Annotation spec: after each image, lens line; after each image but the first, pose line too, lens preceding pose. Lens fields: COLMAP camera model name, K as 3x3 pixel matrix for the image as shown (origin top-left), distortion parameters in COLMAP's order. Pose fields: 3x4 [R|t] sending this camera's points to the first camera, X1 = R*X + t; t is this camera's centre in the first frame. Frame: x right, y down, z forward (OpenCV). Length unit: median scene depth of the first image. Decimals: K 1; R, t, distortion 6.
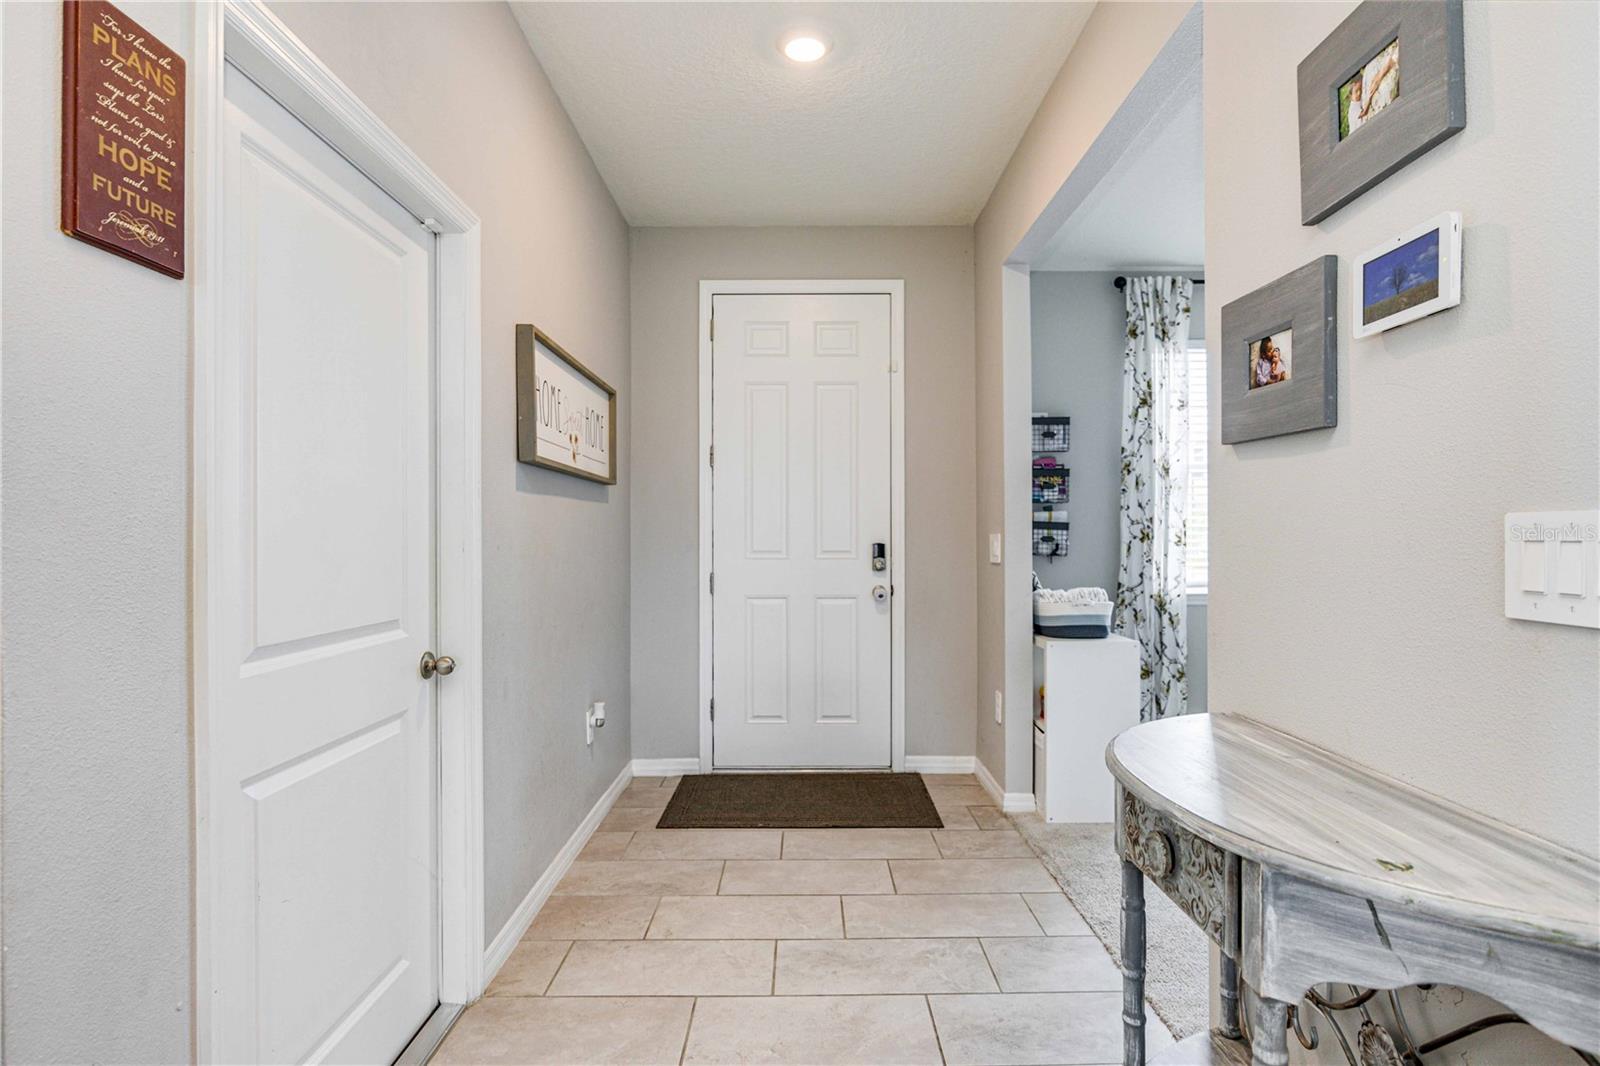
lens RADIAL K [[843.4, 0, 794.8], [0, 843.4, 536.2], [0, 0, 1]] dist [-0.006965, -0.000214]
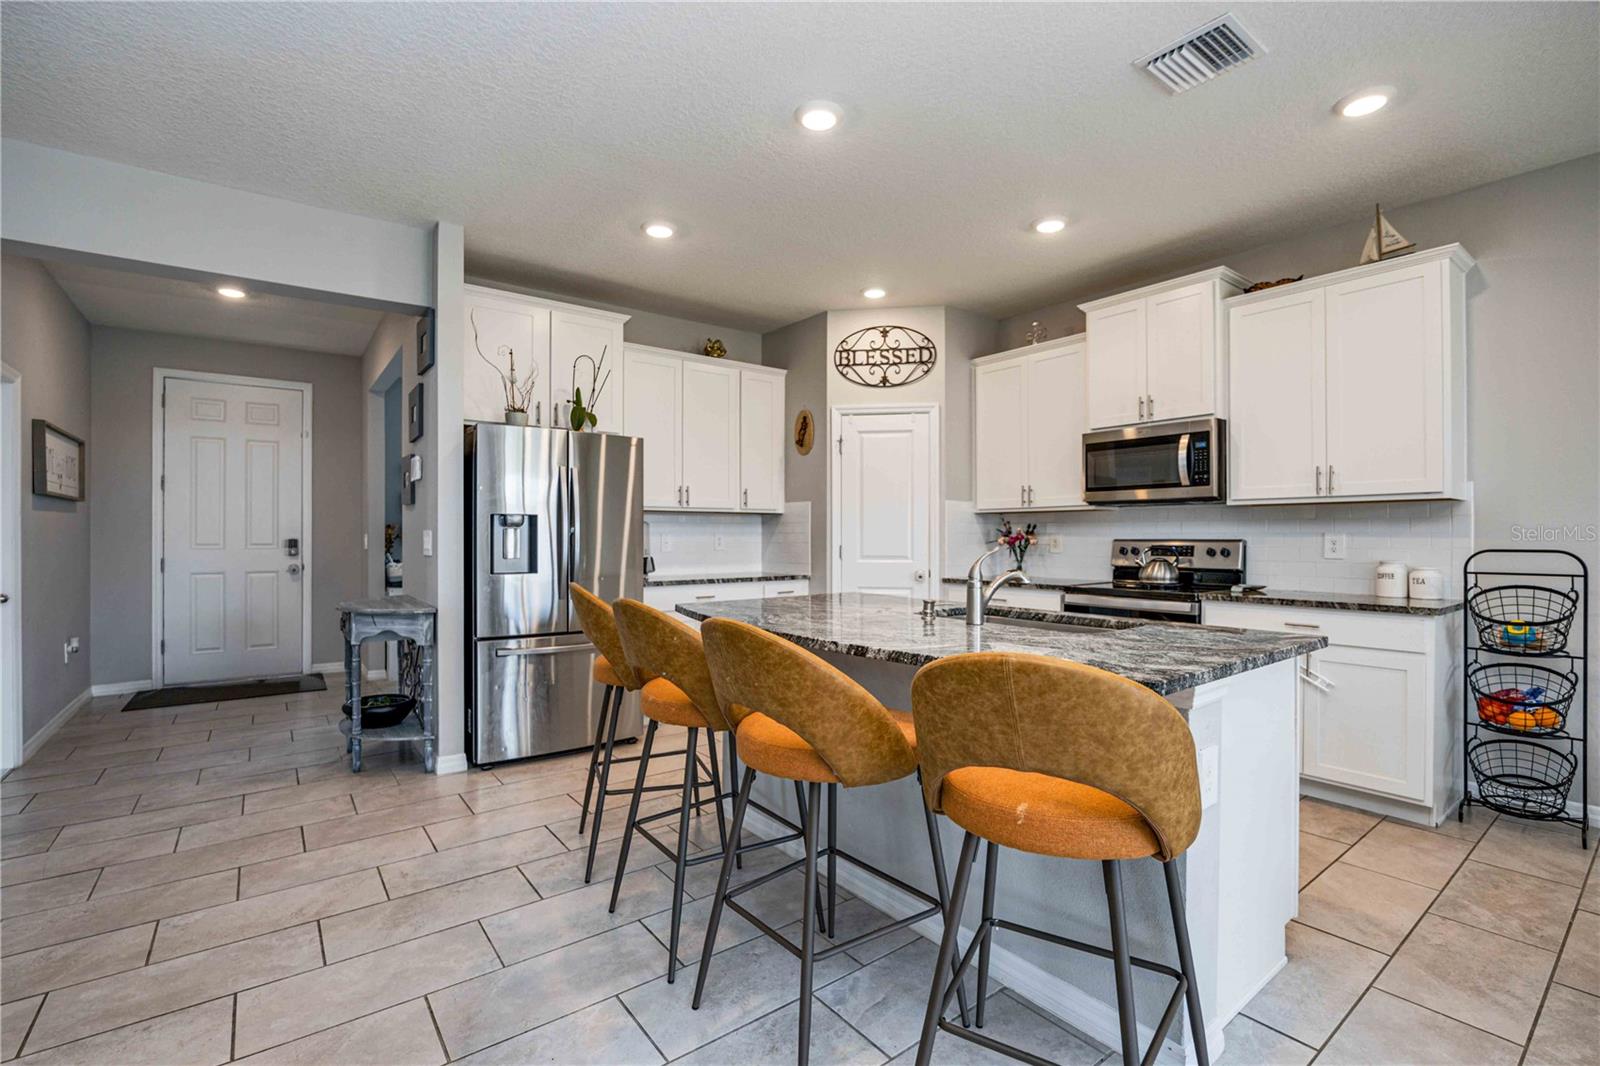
lens RADIAL K [[719.2, 0, 797.9], [0, 719.2, 534.5], [0, 0, 1]] dist [-0.012852, 0.000527]
pose [[0.794417, 0.003773, 0.607362, 0.035513], [-0.002670, 0.999993, -0.002720, -0.000525], [-0.607368, 0.000539, 0.794421, -0.777598]]
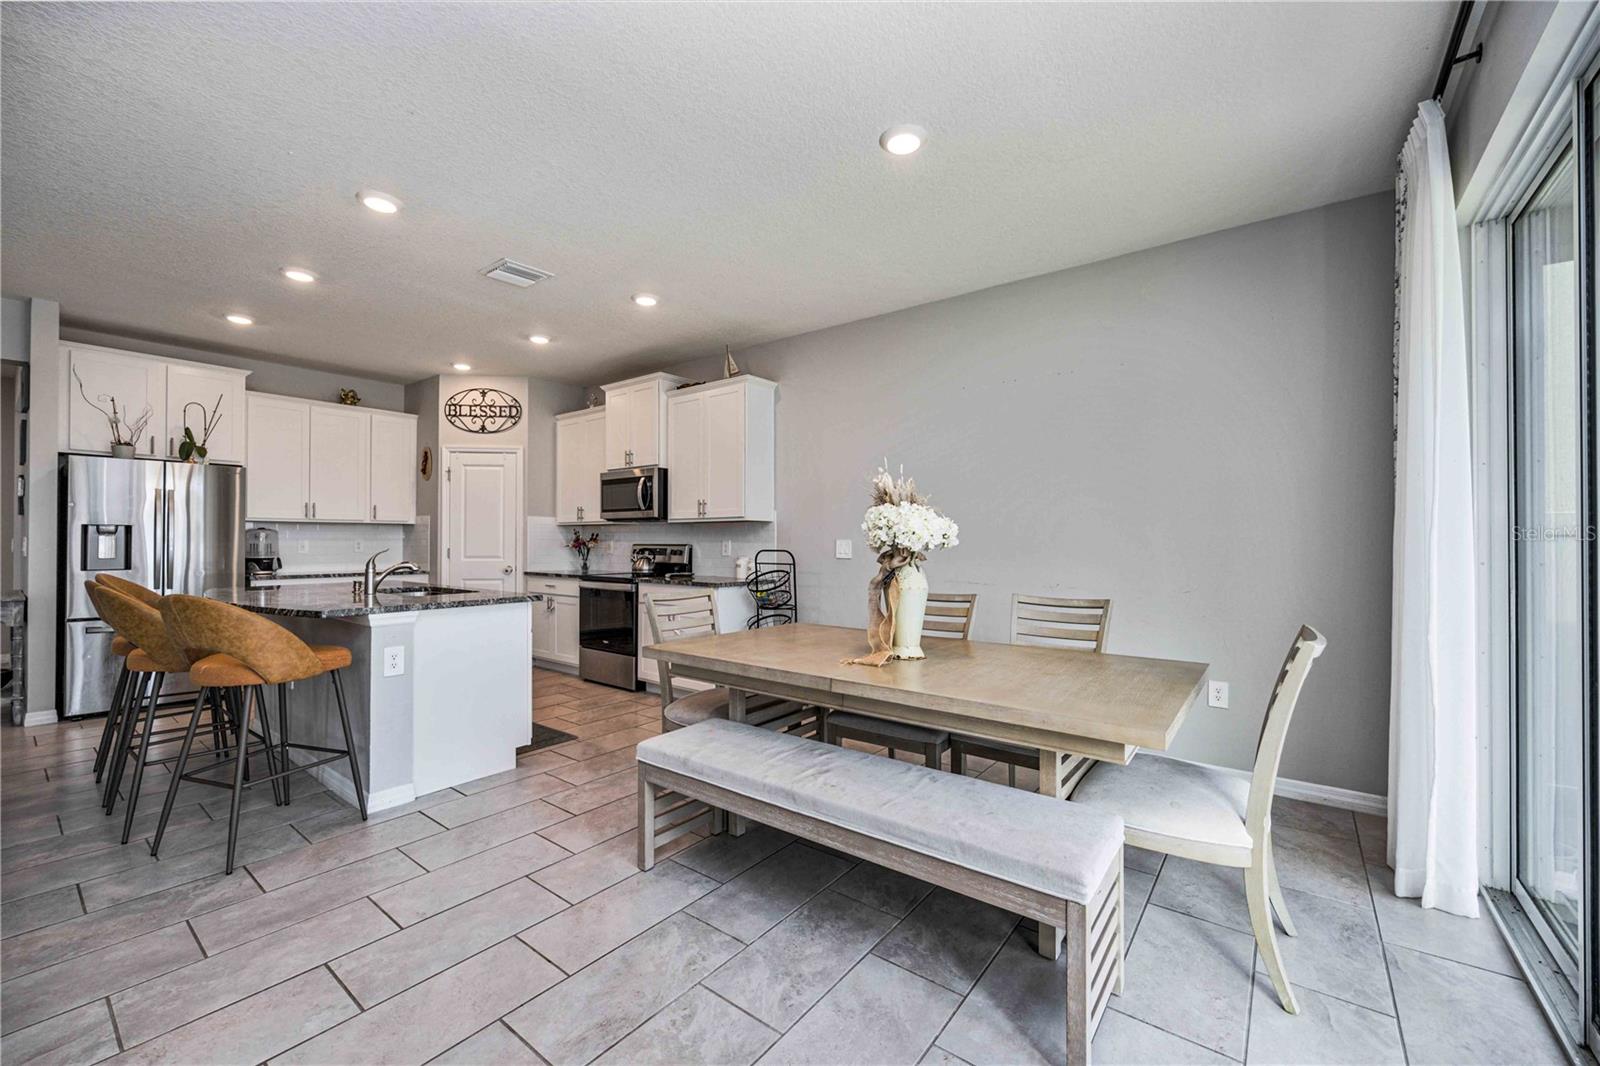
lens RADIAL K [[641.2, 0, 800.7], [0, 641.2, 533.1], [0, 0, 1]] dist [-0.004376, -0.000304]
pose [[0.609626, 0.013987, 0.792566, 0.164005], [-0.003896, 0.999885, -0.014649, -0.002330], [-0.792679, 0.005843, 0.609611, -1.392385]]
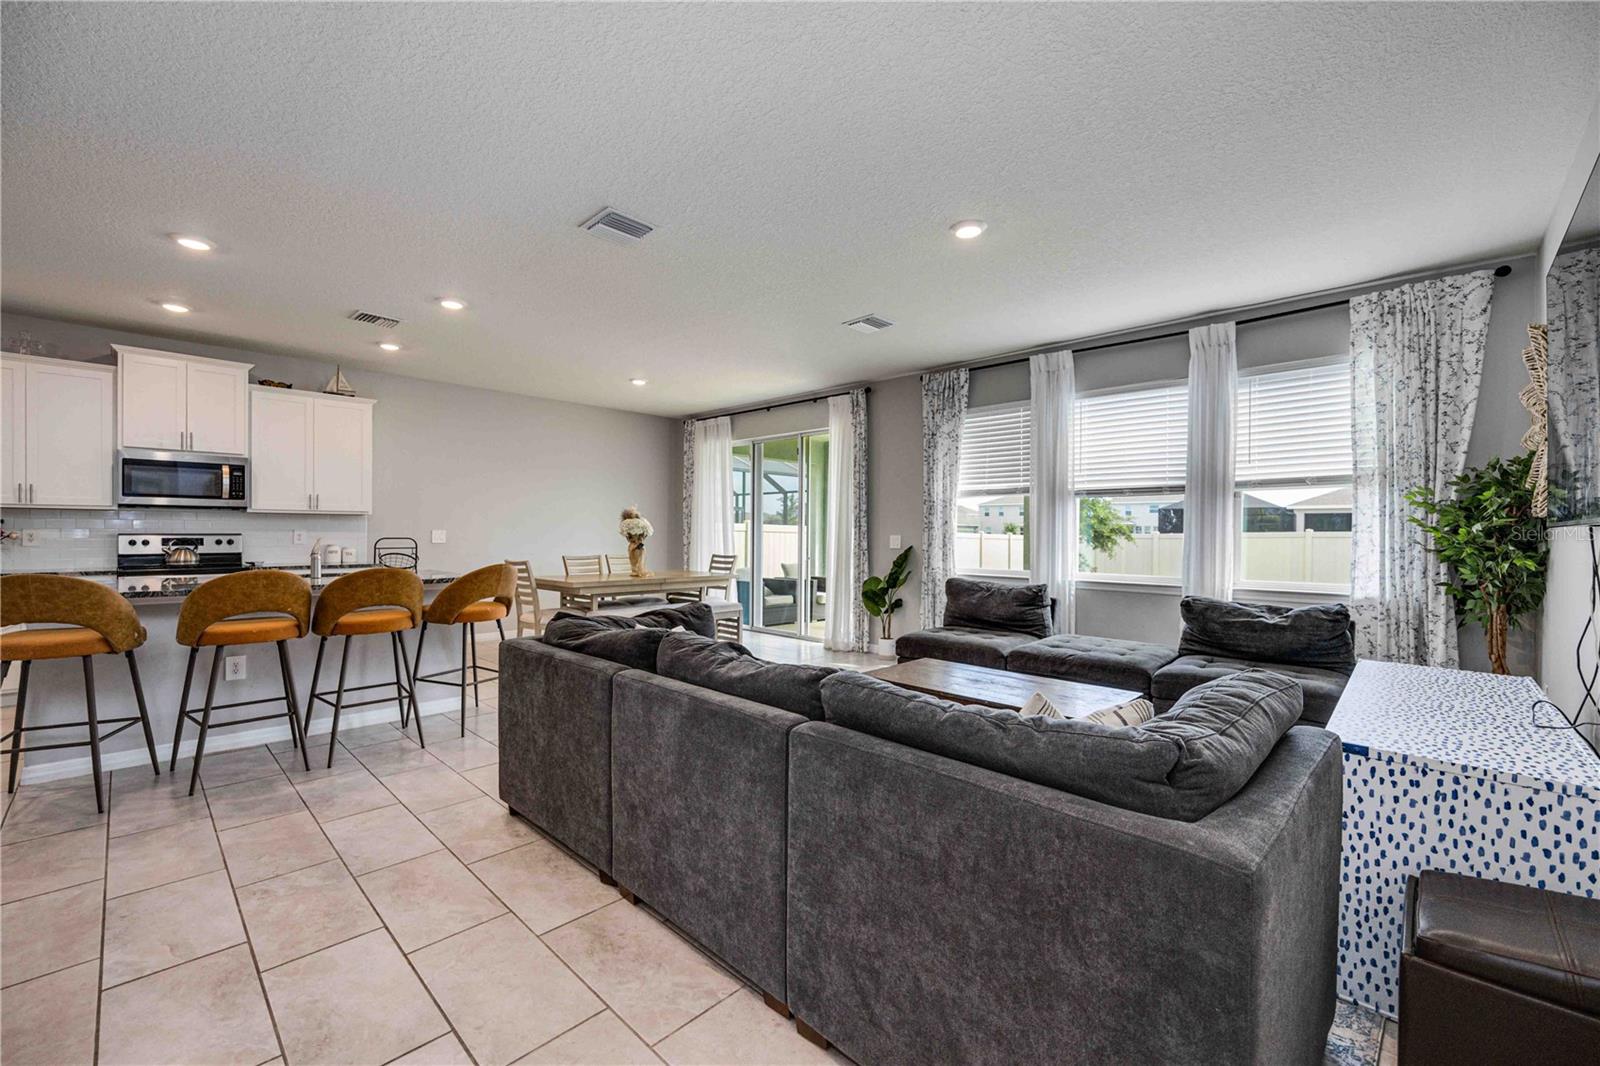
lens RADIAL K [[641.2, 0, 801.5], [0, 641.2, 534.0], [0, 0, 1]] dist [-0.004376, -0.000304]
pose [[-0.715960, -0.003293, 0.698133, -0.705935], [-0.004755, 0.999989, -0.000160, -0.002409], [-0.698125, -0.003434, -0.715968, -0.235404]]
